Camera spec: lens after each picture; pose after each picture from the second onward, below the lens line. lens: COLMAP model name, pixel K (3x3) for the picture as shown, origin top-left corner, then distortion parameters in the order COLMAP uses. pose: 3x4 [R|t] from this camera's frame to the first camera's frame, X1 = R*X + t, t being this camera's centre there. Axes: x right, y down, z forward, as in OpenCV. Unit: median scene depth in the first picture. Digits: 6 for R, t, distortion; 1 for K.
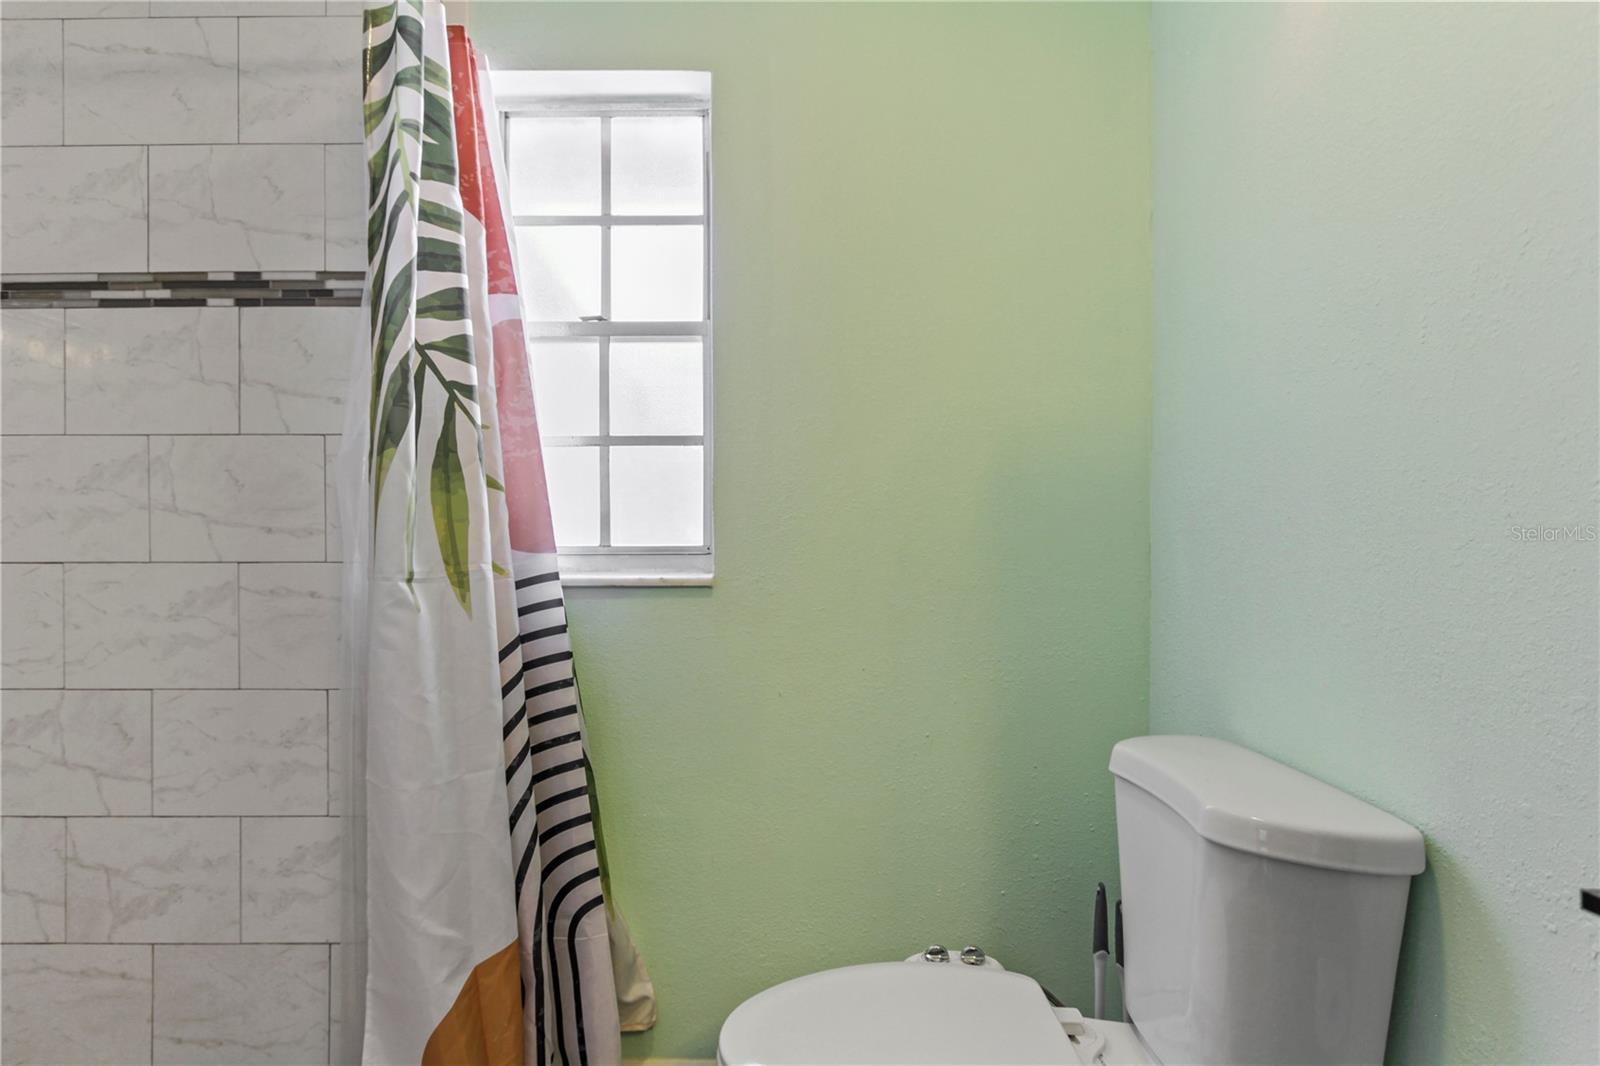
lens RADIAL K [[869.8, 0, 796.8], [0, 869.8, 541.9], [0, 0, 1]] dist [-0.007738, 0.002014]
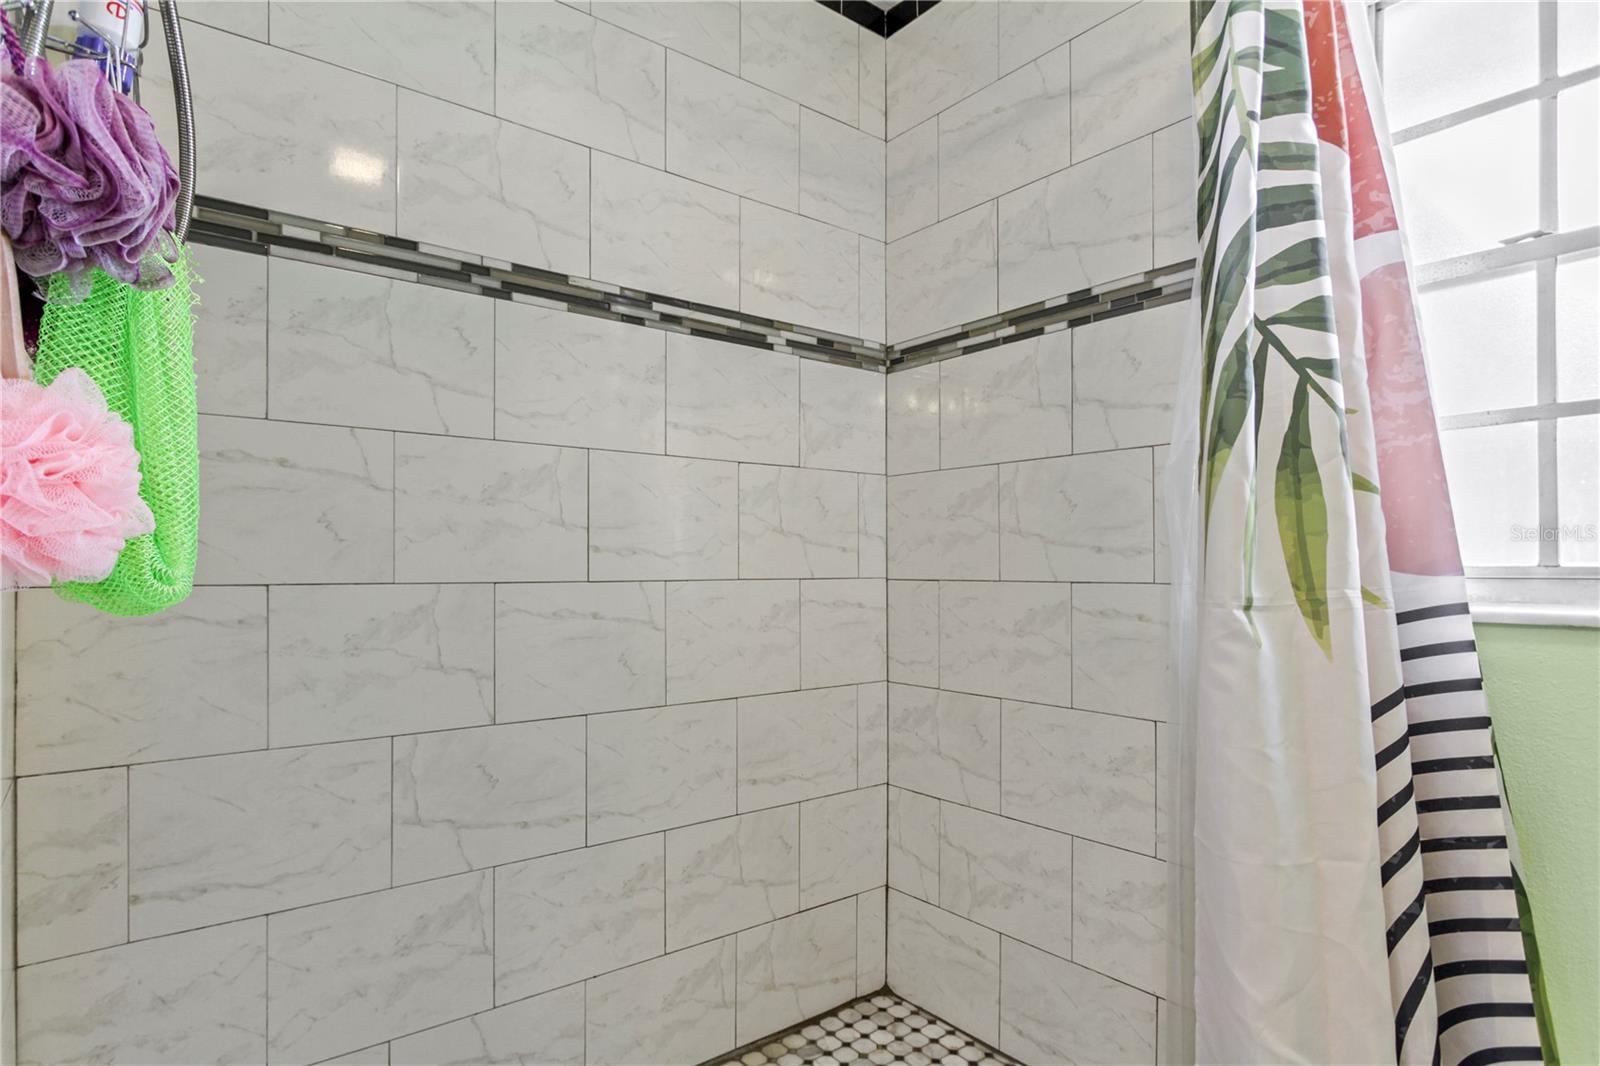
lens RADIAL K [[869.8, 0, 768.4], [0, 869.8, 570.1], [0, 0, 1]] dist [-0.007738, 0.002014]
pose [[0.599104, 0.004342, -0.800660, -0.049489], [0.004424, 0.999952, 0.008734, -0.000671], [0.800659, -0.008775, 0.599056, 0.119558]]
